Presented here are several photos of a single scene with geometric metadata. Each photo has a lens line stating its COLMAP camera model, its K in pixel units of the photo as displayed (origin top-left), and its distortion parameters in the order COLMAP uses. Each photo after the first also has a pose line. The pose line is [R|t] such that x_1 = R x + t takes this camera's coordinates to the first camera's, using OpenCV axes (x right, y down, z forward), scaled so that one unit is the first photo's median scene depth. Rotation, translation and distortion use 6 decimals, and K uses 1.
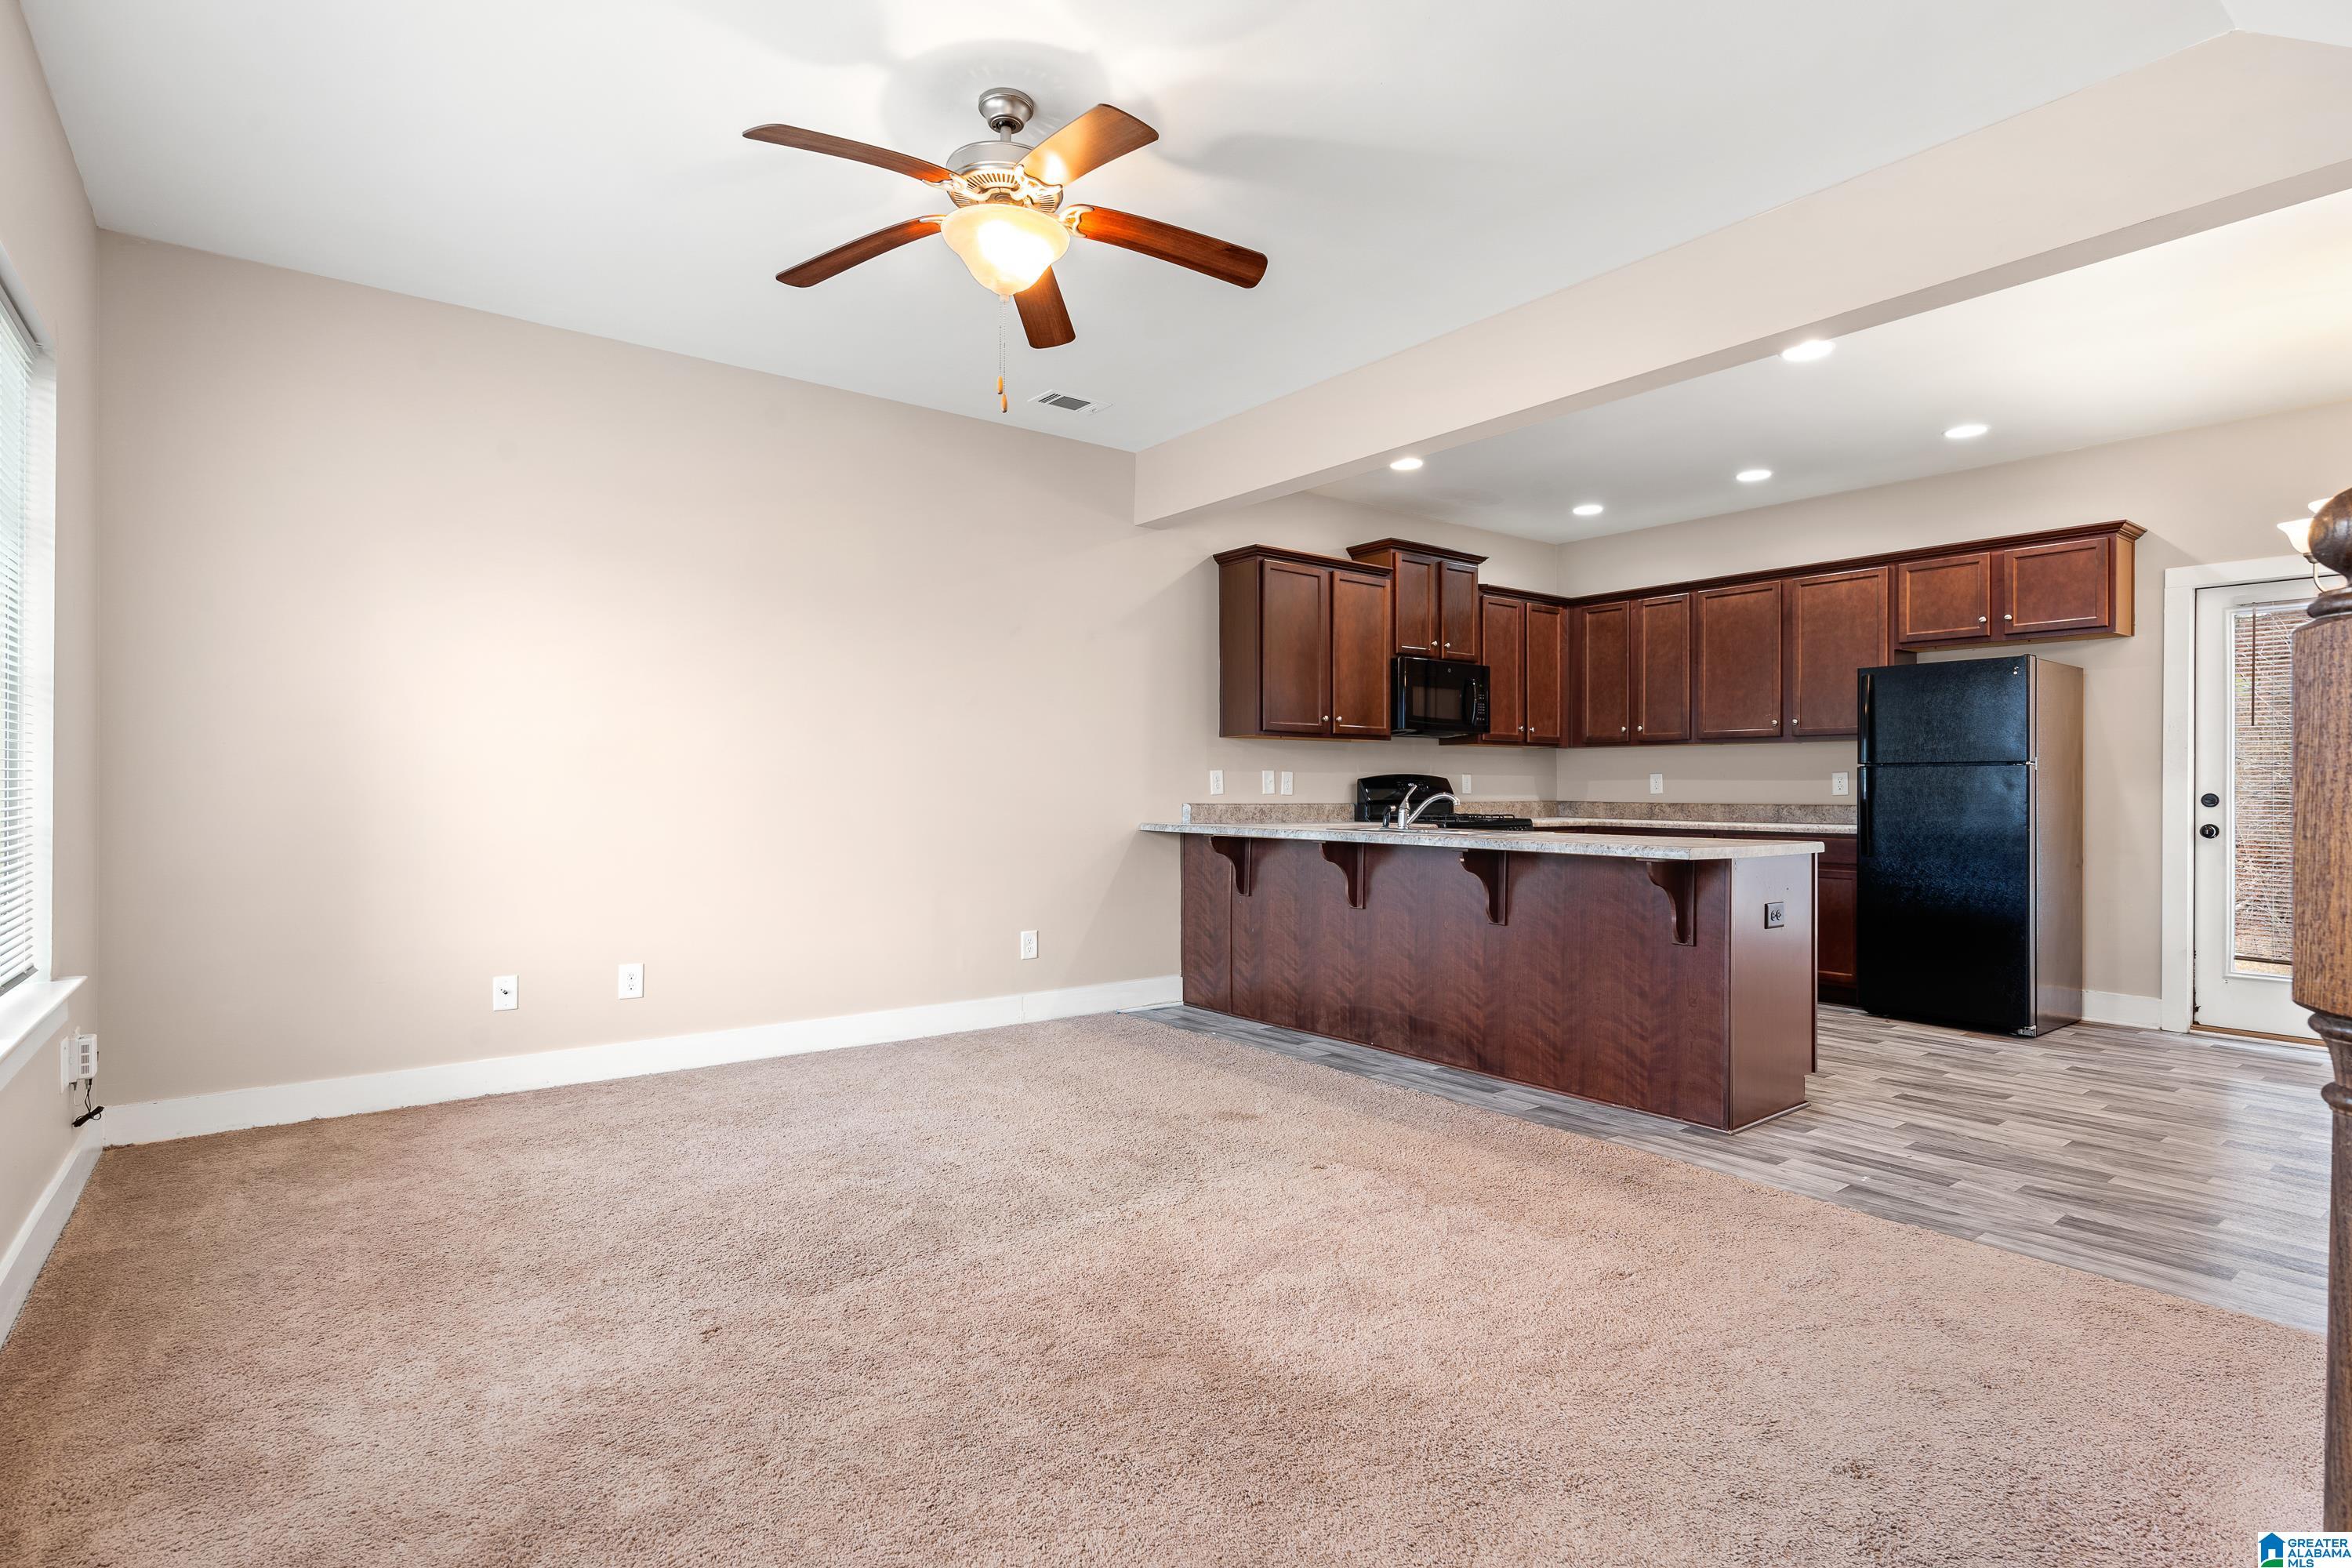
lens RADIAL K [[1164.4, 0, 1177.9], [0, 1164.4, 787.2], [0, 0, 1]] dist [-0.002761, 0.000026]
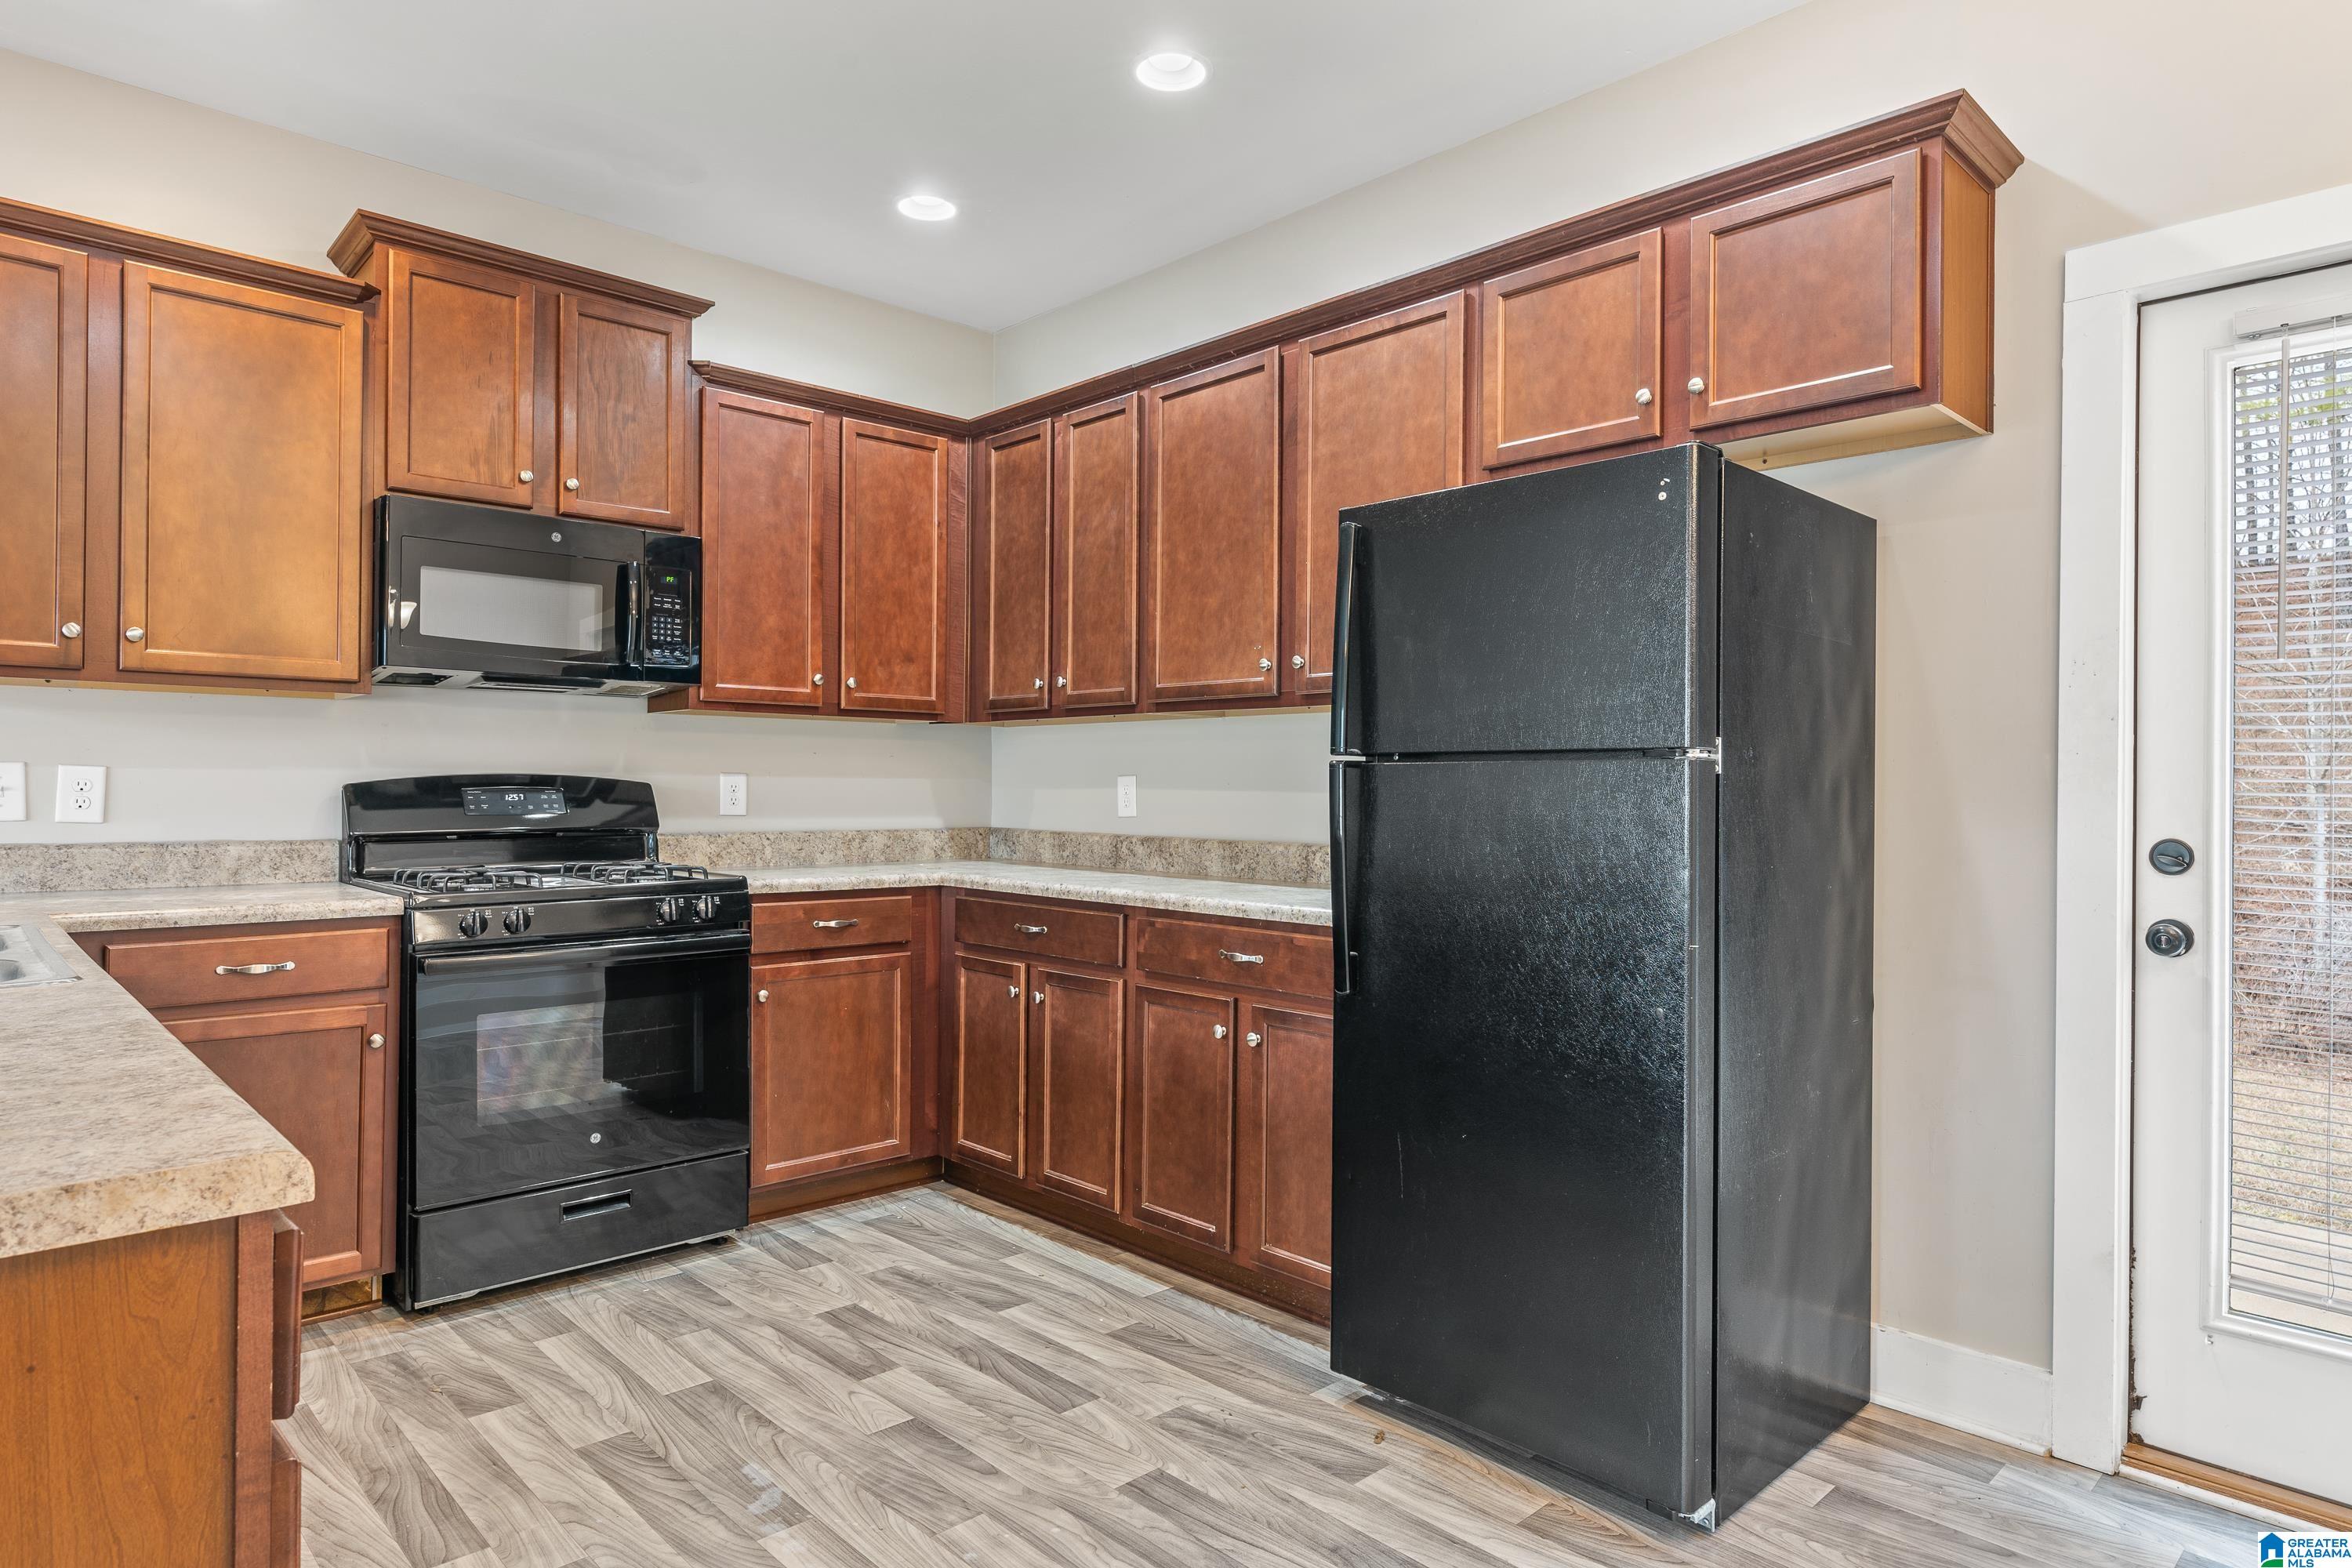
lens RADIAL K [[1339.1, 0, 1180.0], [0, 1339.1, 784.8], [0, 0, 1]] dist [-0.004186, 0.001630]
pose [[0.994974, 0.006793, 0.099903, 0.496305], [-0.006436, 0.999972, -0.003896, -0.008193], [-0.099927, 0.003233, 0.994990, 0.568110]]
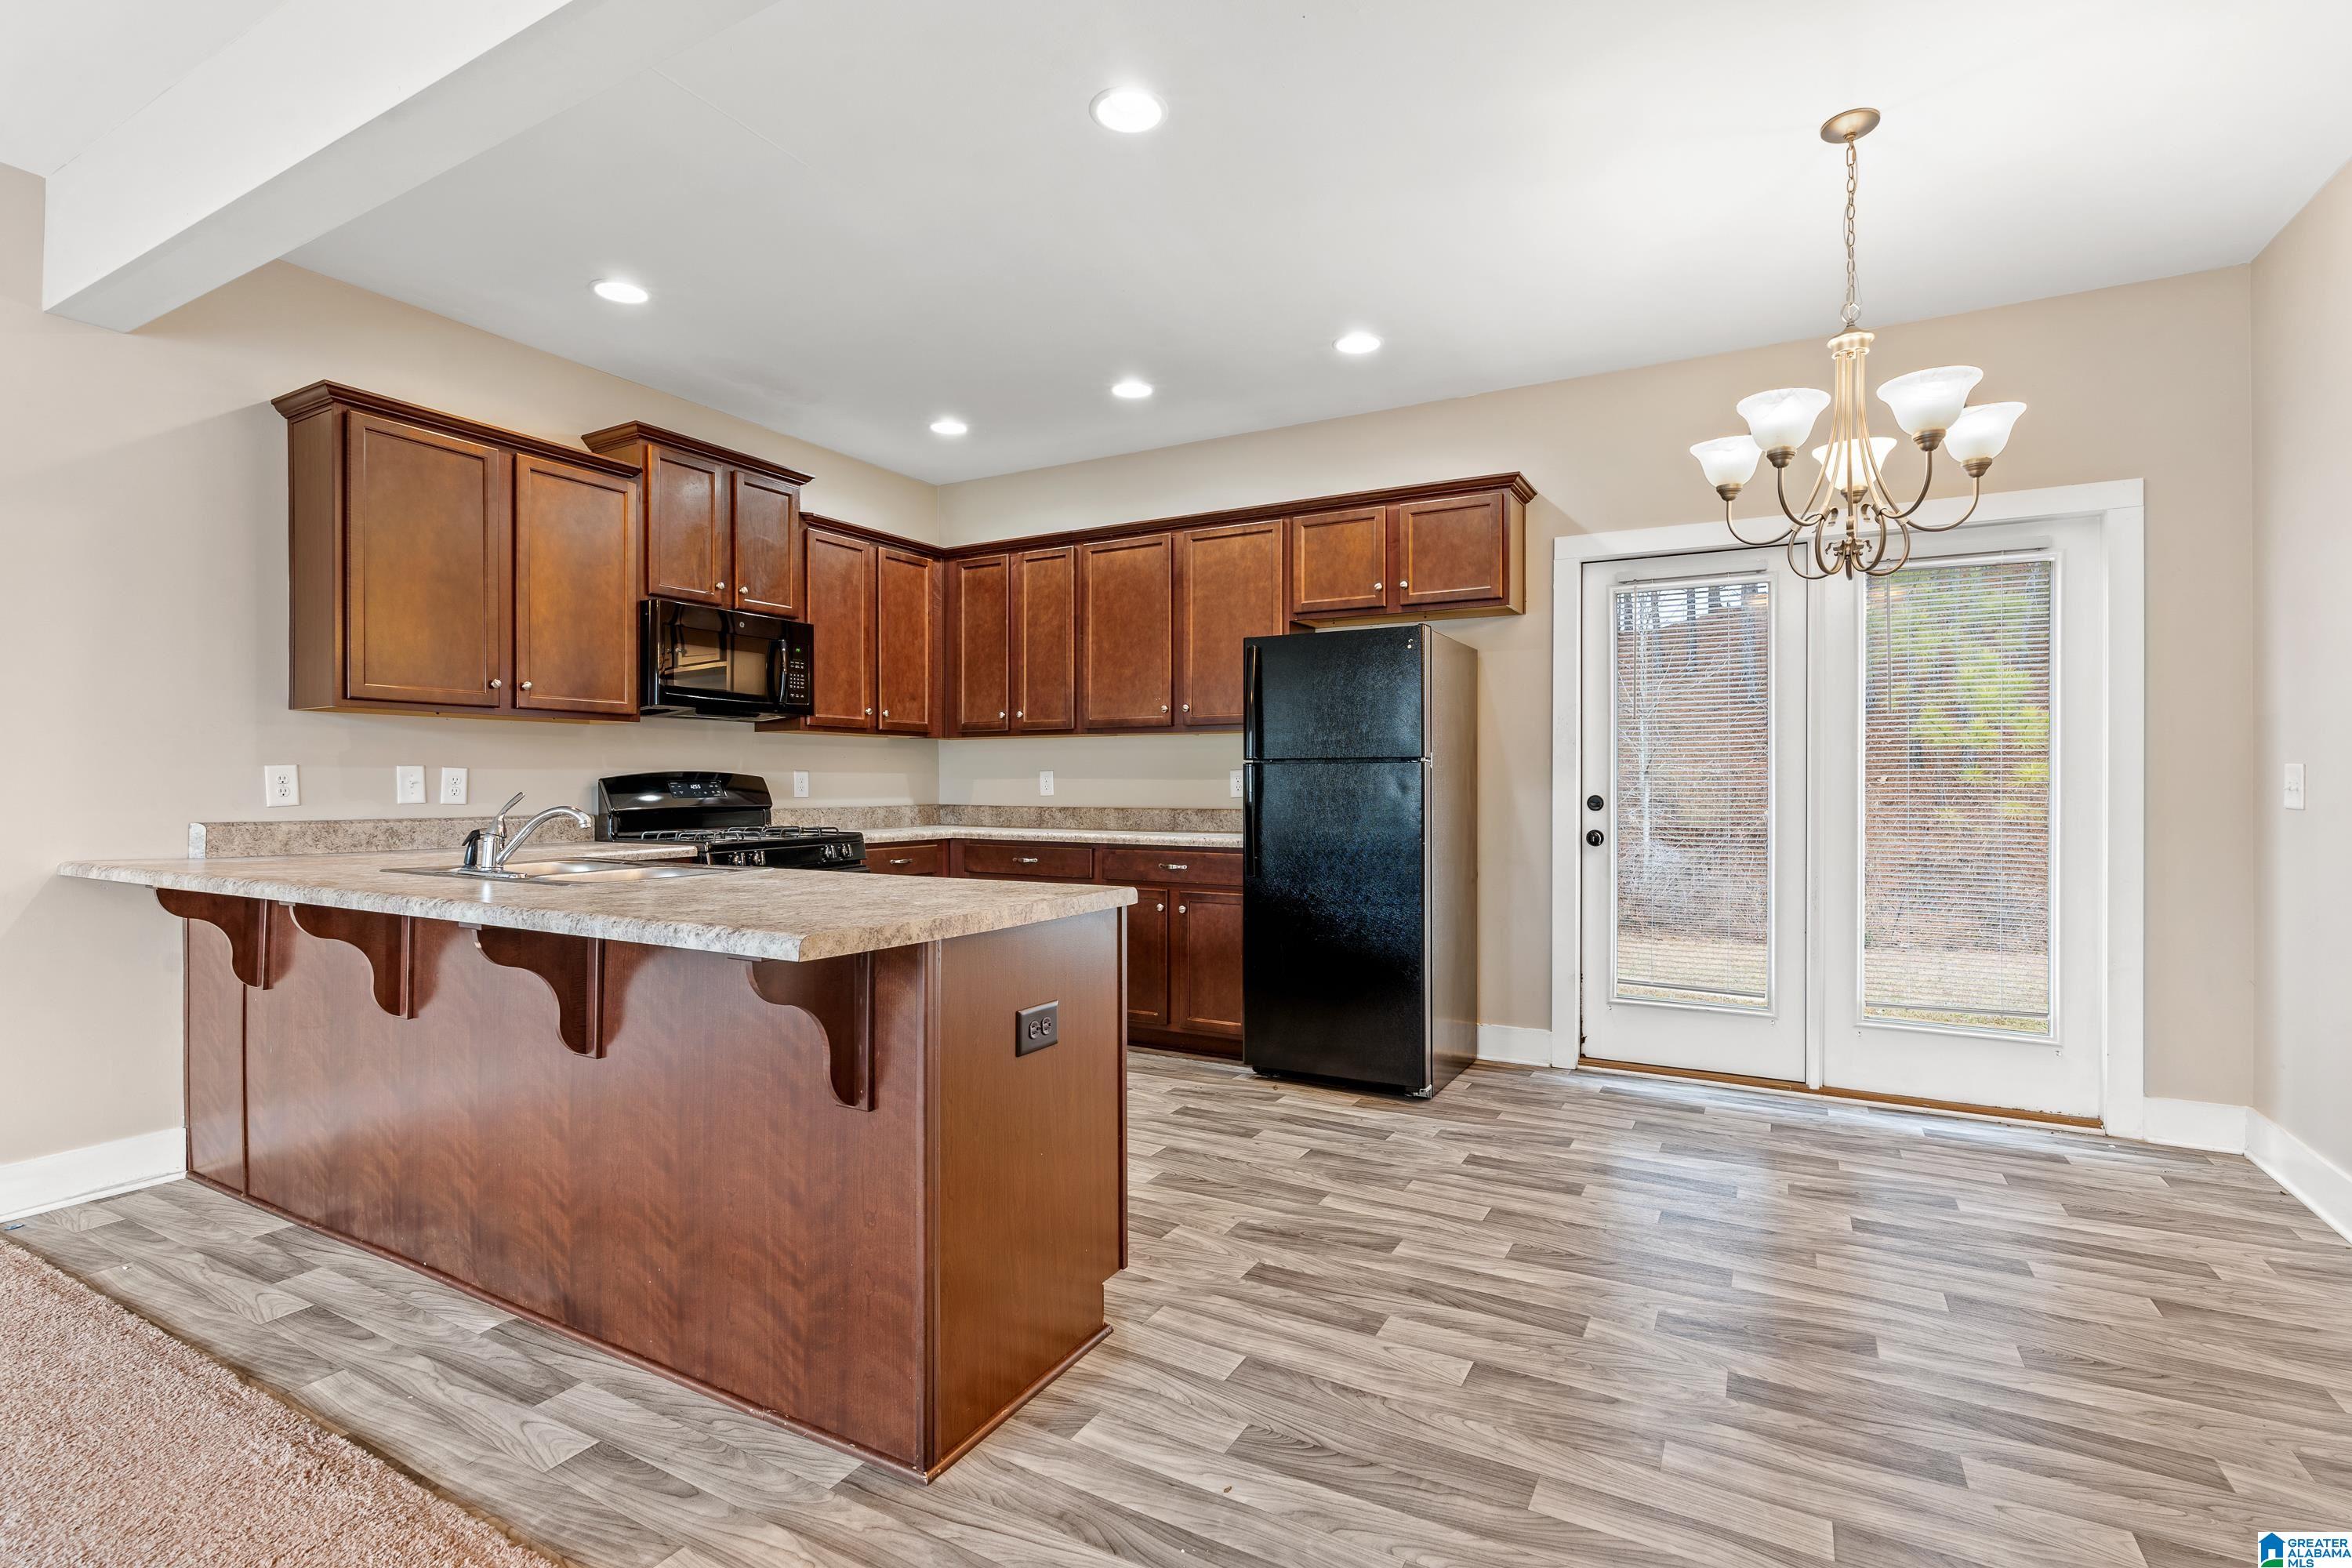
lens RADIAL K [[1092.2, 0, 1177.3], [0, 1092.2, 787.9], [0, 0, 1]] dist [-0.008680, -0.000060]
pose [[0.920519, -0.004458, 0.390674, 0.259150], [0.002447, 0.999981, 0.005646, -0.005406], [-0.390691, -0.004242, 0.920512, 0.343843]]
